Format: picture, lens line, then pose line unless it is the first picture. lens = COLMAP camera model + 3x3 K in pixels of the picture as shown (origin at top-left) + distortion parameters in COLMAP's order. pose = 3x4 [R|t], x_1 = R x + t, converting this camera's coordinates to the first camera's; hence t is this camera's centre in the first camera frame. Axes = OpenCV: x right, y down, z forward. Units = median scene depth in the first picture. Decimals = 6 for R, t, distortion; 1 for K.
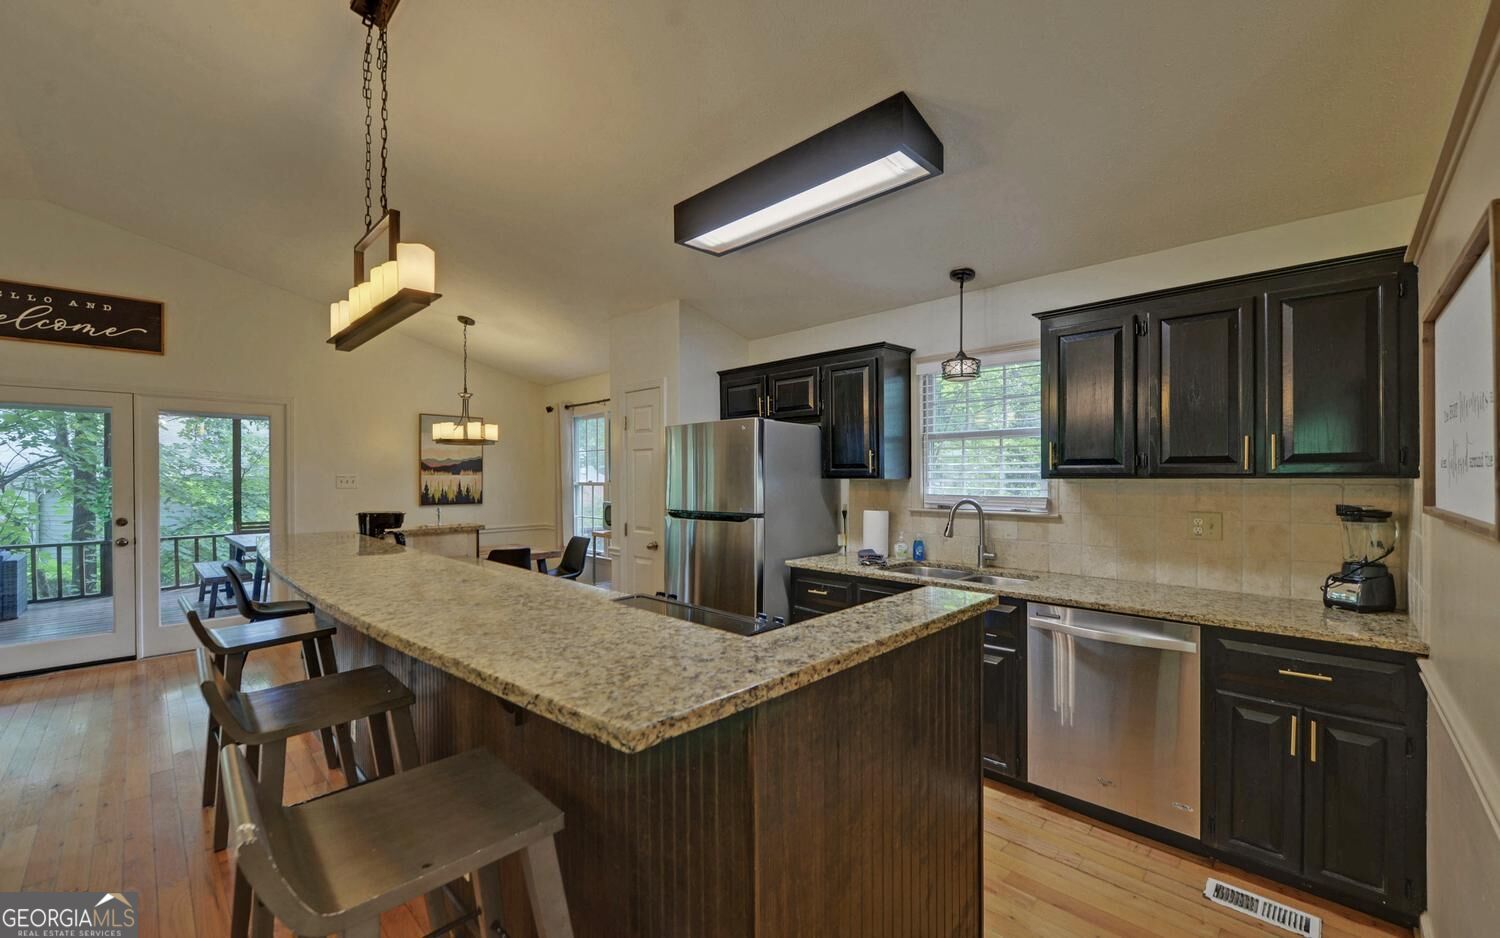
lens RADIAL K [[594.4, 0, 749.0], [0, 594.4, 450.7], [0, 0, 1]] dist [-0.008671, -0.000363]
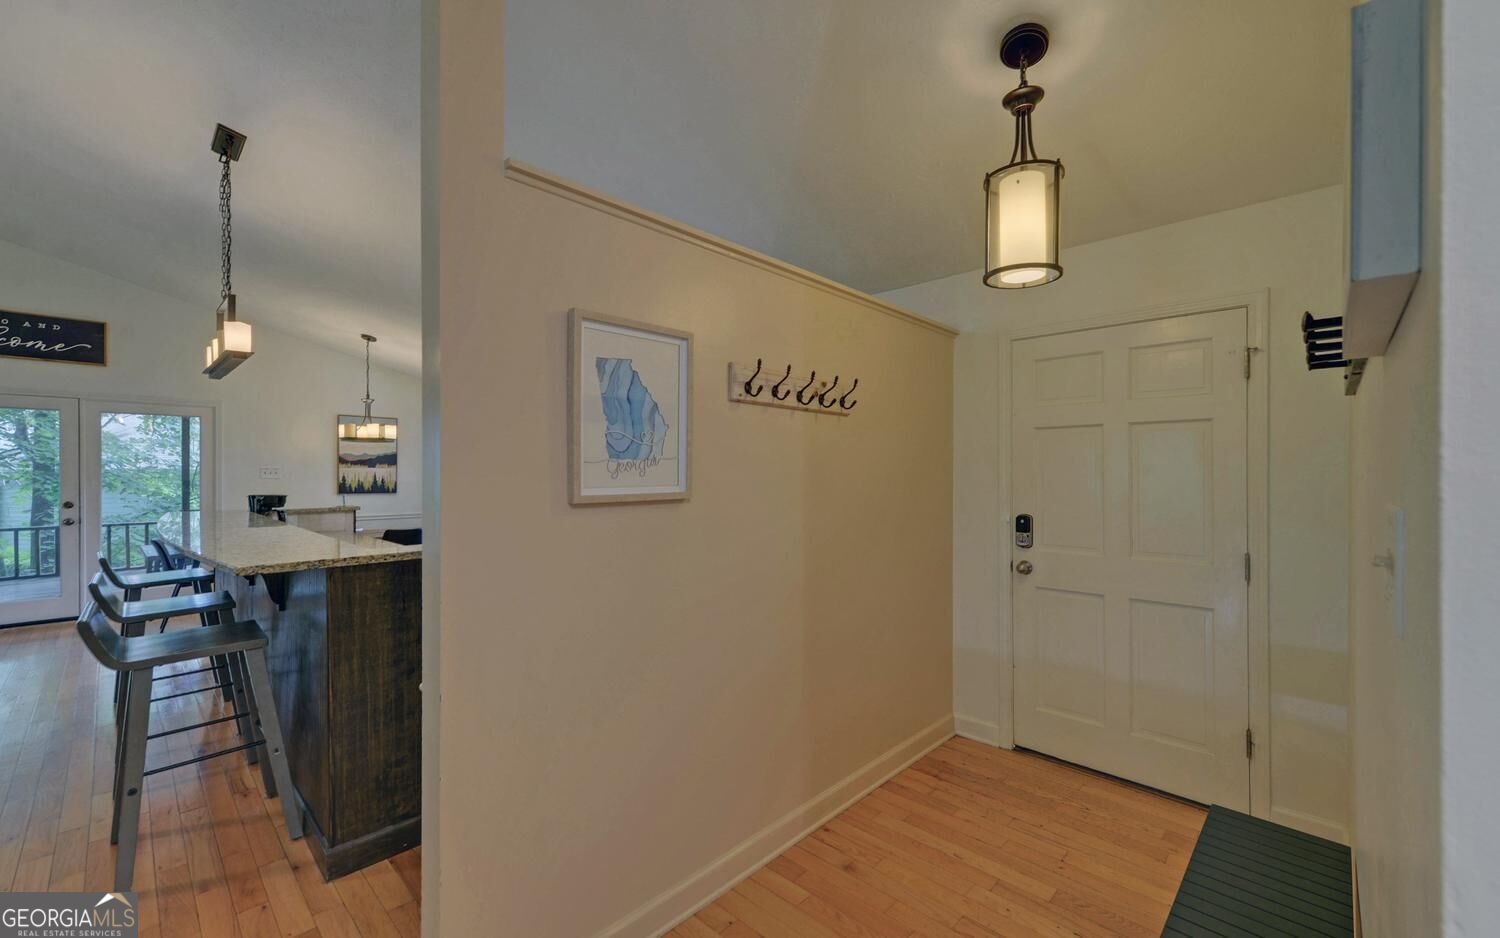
lens RADIAL K [[607.8, 0, 752.3], [0, 607.8, 446.8], [0, 0, 1]] dist [0.000680, 0.000305]
pose [[0.999940, 0.005352, 0.009547, 0.240651], [-0.005361, 0.999985, 0.000979, -0.005111], [-0.009542, -0.001030, 0.999954, -0.194496]]
